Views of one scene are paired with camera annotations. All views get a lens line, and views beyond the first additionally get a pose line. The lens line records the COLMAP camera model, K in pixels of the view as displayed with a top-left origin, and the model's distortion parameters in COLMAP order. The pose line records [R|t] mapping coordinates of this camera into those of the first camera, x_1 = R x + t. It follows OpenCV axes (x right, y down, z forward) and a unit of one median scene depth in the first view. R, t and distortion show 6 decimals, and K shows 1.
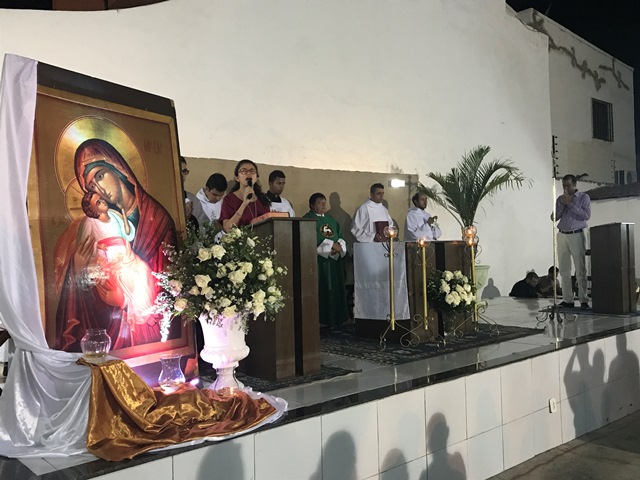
lens RADIAL K [[592.7, 0, 320.0], [0, 592.7, 240.0], [0, 0, 1]] dist [-0.006889, -0.014519]
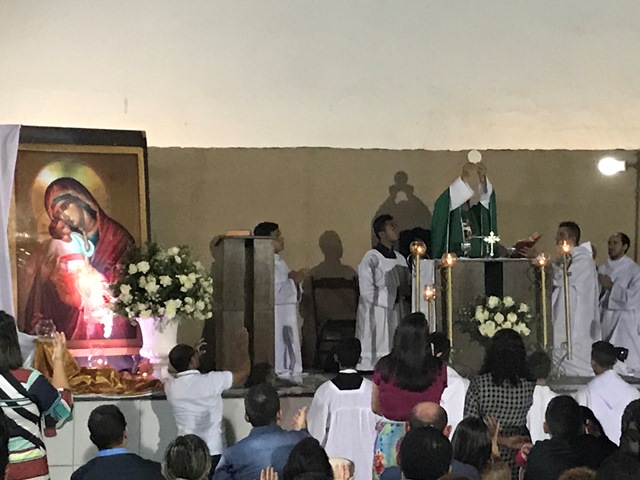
lens RADIAL K [[1877.7, 0, 320.0], [0, 1877.7, 240.0], [0, 0, 1]] dist [0.019684, 1.067324]
pose [[0.873509, 0.019606, -0.486413, 2.108841], [-0.014200, 0.999790, 0.014798, -0.102607], [0.486601, -0.006019, 0.873604, -2.315505]]
